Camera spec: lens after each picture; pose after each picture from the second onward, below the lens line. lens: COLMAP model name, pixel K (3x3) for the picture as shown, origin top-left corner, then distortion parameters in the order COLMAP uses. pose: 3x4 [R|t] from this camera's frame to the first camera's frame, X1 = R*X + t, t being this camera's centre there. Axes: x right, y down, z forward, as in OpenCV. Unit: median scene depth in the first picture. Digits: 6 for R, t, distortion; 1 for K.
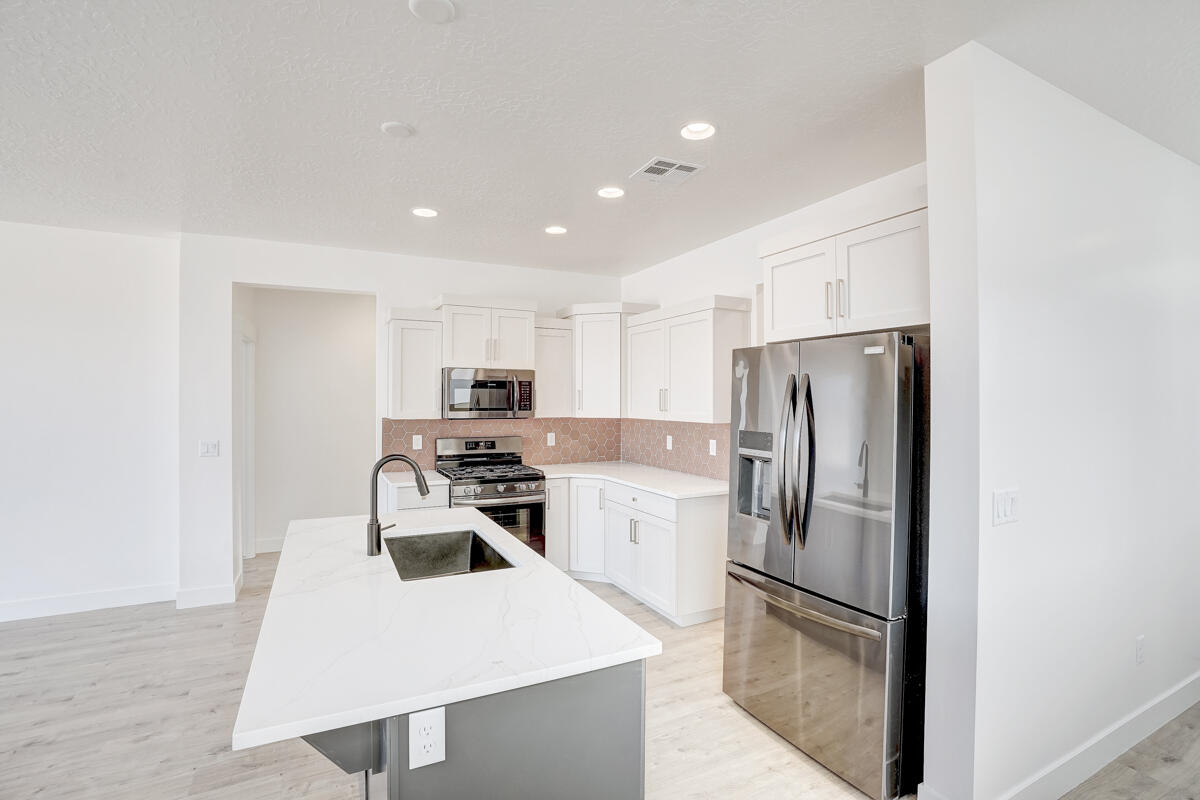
lens RADIAL K [[557.0, 0, 606.7], [0, 557.0, 400.1], [0, 0, 1]] dist [-0.056099, 0.015099]
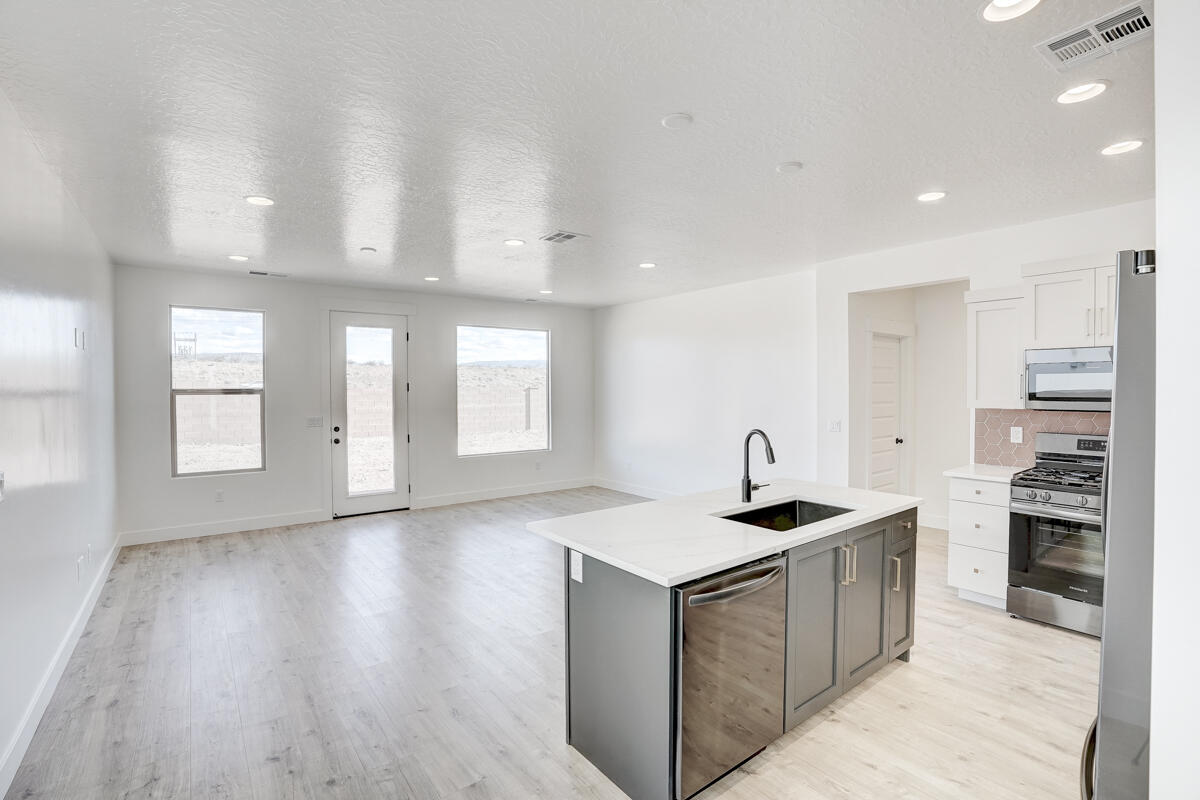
lens RADIAL K [[557.0, 0, 594.2], [0, 557.0, 400.2], [0, 0, 1]] dist [-0.056099, 0.015099]
pose [[0.161868, 0.014924, -0.986700, 0.465320], [0.007108, 0.999842, 0.016289, 0.001143], [0.986787, -0.009650, 0.161736, 0.218037]]
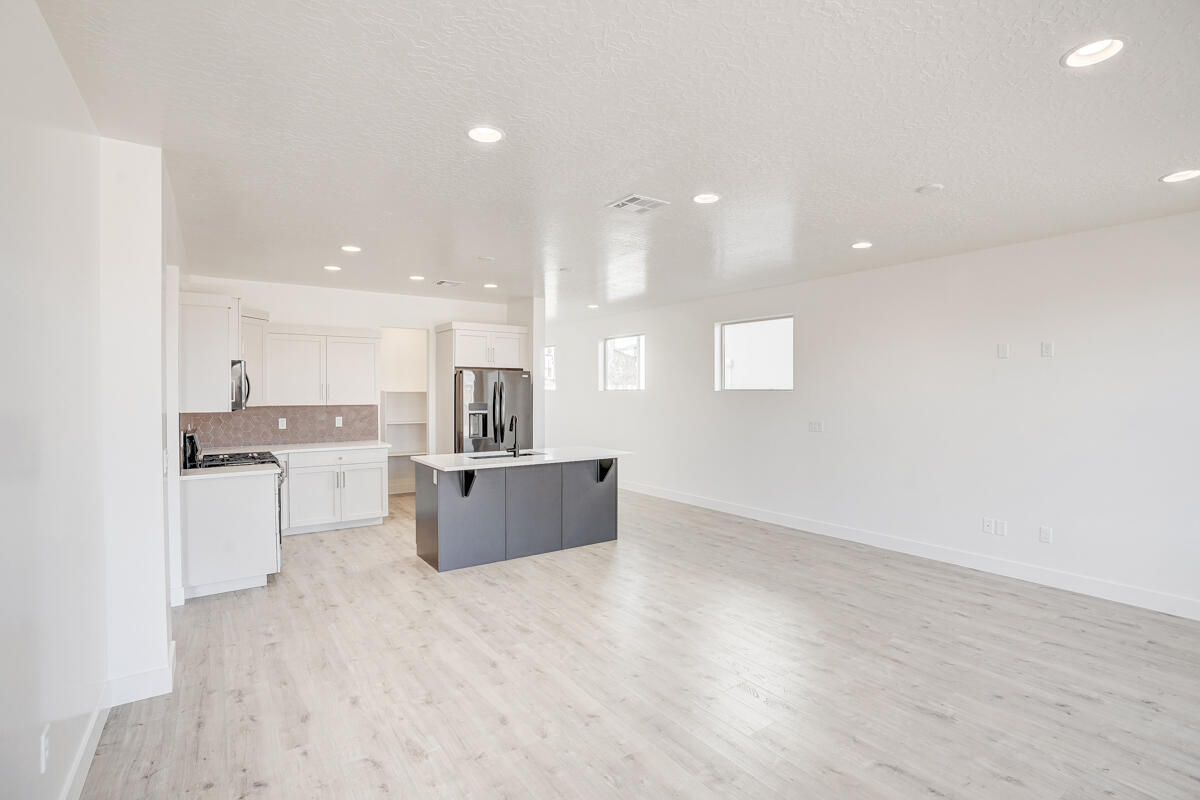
lens RADIAL K [[557.0, 0, 603.6], [0, 557.0, 395.0], [0, 0, 1]] dist [-0.056099, 0.015099]
pose [[-0.147729, -0.009972, 0.988978, -1.505378], [0.000295, 0.999949, 0.010127, -0.004183], [-0.989028, 0.001788, -0.147719, 0.522092]]
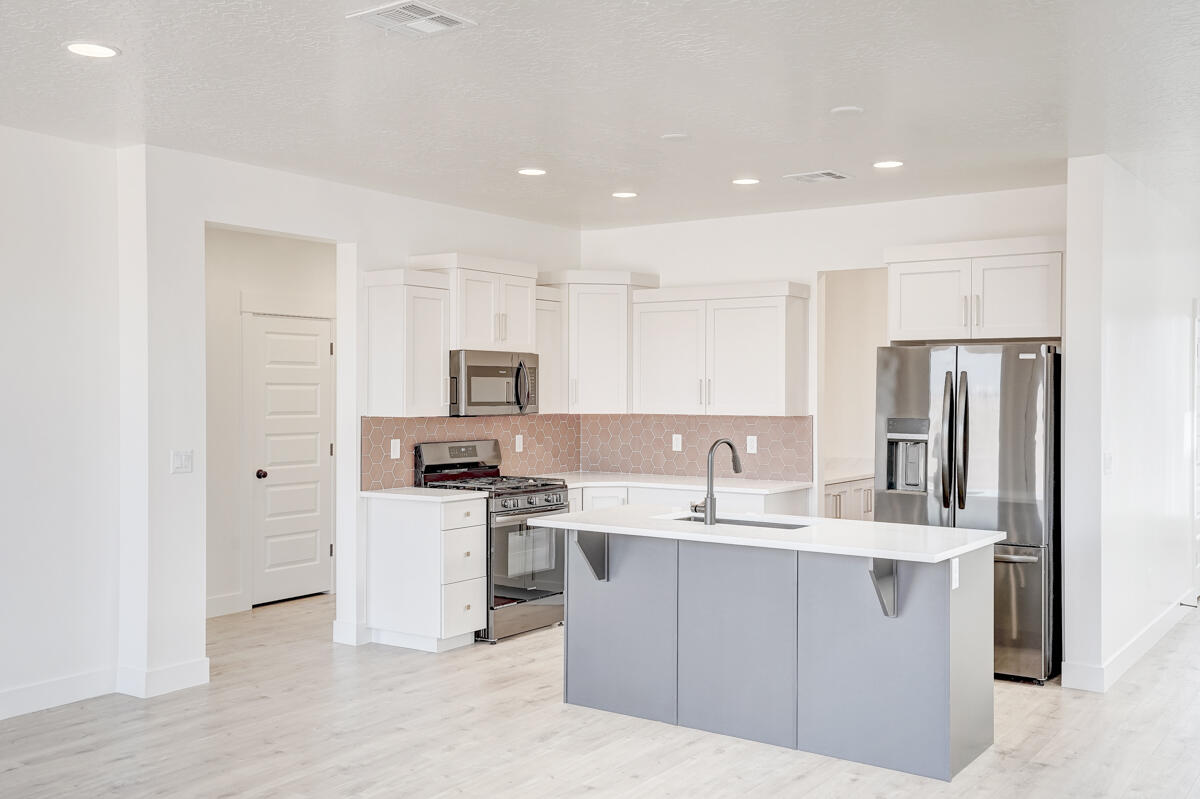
lens RADIAL K [[1145.5, 0, 603.0], [0, 1145.5, 397.2], [0, 0, 1]] dist [0.085201, 0.000000]
pose [[0.882776, -0.002010, 0.469790, -0.939963], [0.000157, 0.999992, 0.003983, 0.001471], [-0.469794, -0.003443, 0.882769, -0.554523]]
